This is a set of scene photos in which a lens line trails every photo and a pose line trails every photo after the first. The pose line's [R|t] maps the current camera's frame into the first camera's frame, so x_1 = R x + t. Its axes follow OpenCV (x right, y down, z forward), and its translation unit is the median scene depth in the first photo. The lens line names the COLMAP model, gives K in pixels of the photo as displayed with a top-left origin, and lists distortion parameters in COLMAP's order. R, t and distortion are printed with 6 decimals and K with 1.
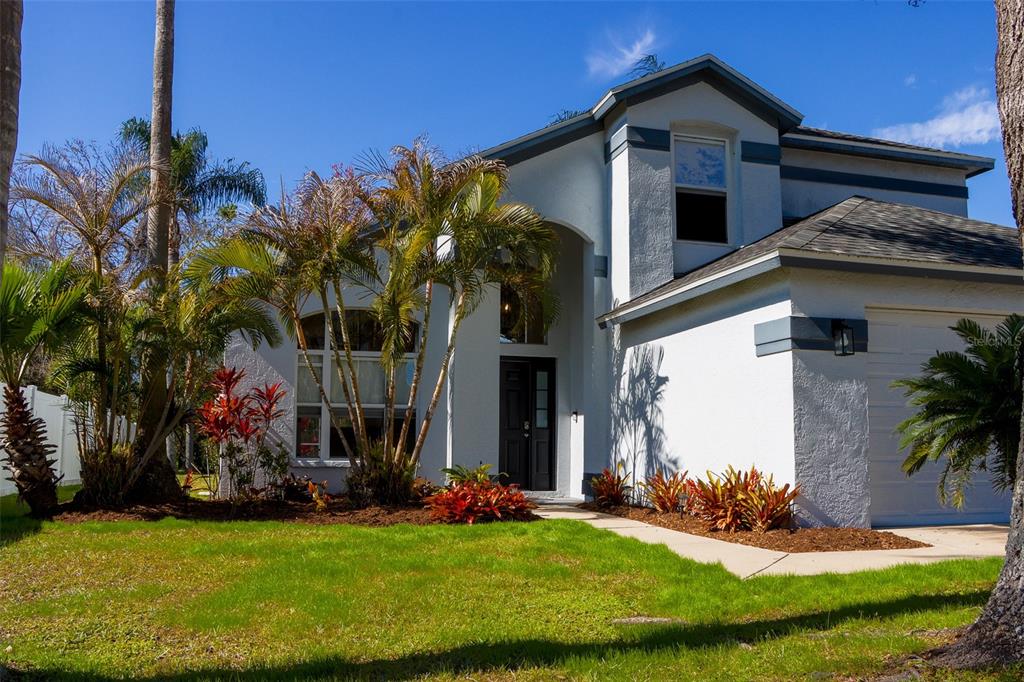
lens RADIAL K [[916.8, 0, 517.5], [0, 916.8, 344.9], [0, 0, 1]] dist [-0.073350, 0.008443]
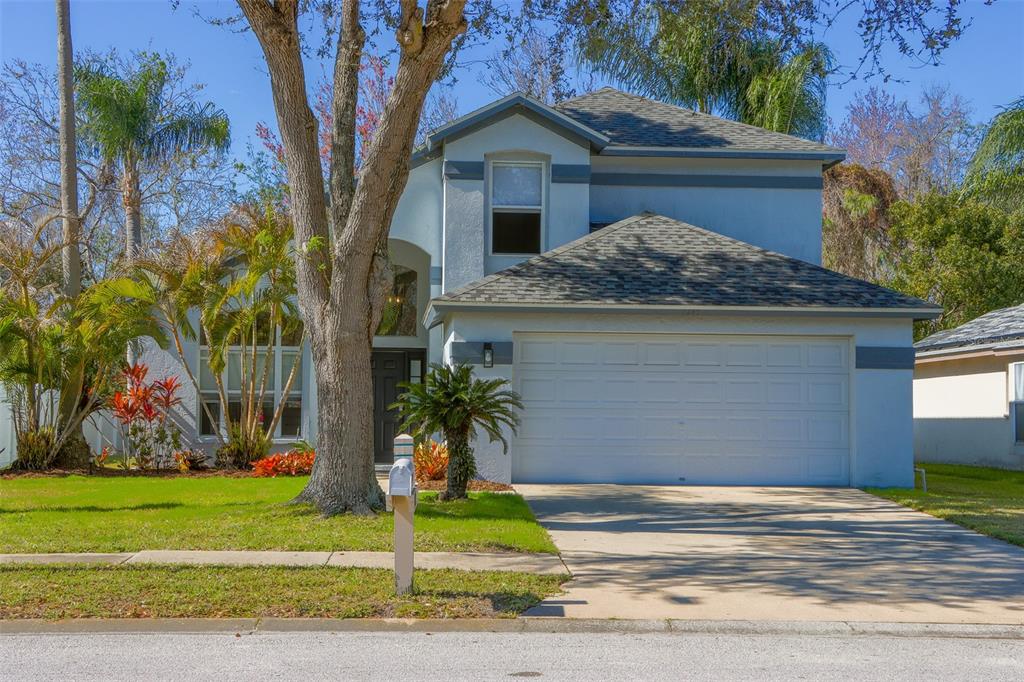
lens RADIAL K [[1662.0, 0, 509.2], [0, 1662.0, 341.5], [0, 0, 1]] dist [0.287291, 0.000000]
pose [[0.980677, -0.008387, -0.195454, 0.650651], [0.020271, 0.998059, 0.058881, -0.134807], [0.194581, -0.061706, 0.978944, -1.188458]]
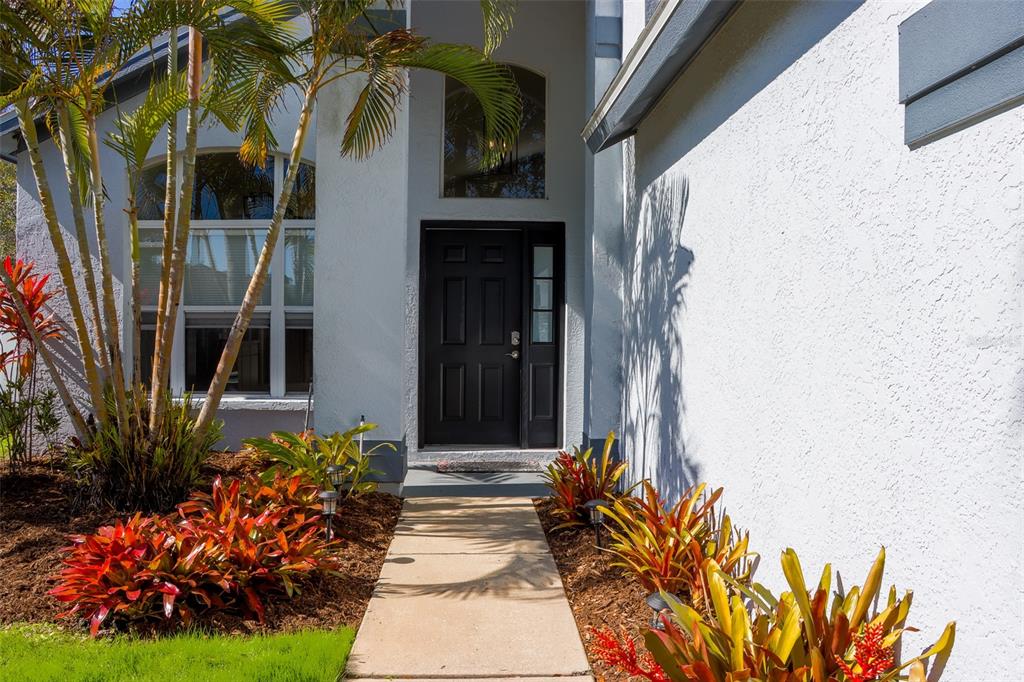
lens RADIAL K [[851.8, 0, 515.0], [0, 851.8, 346.7], [0, 0, 1]] dist [-0.166033, 0.138076]
pose [[0.977011, 0.009318, -0.212987, 0.150448], [0.020293, 0.990443, 0.136418, 0.021832], [0.212223, -0.137604, 0.967485, 0.553364]]
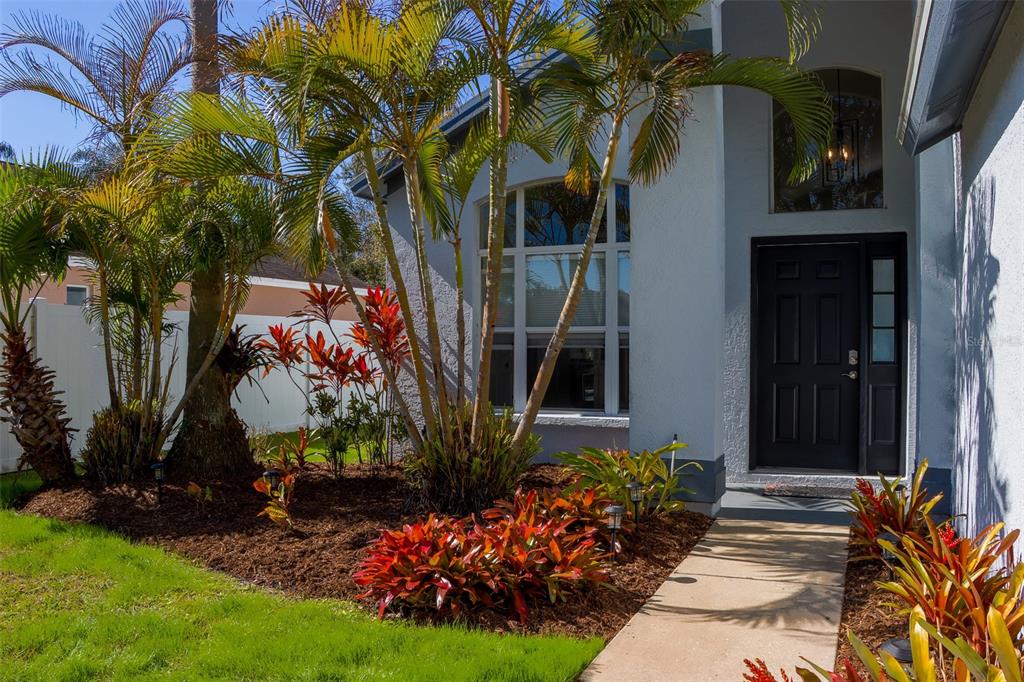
lens RADIAL K [[851.8, 0, 502.7], [0, 851.8, 338.6], [0, 0, 1]] dist [-0.166033, 0.138076]
pose [[0.783218, -0.006492, -0.621713, 0.186354], [0.073614, 0.993880, 0.082358, 0.022985], [0.617374, -0.110271, 0.778903, 0.563767]]
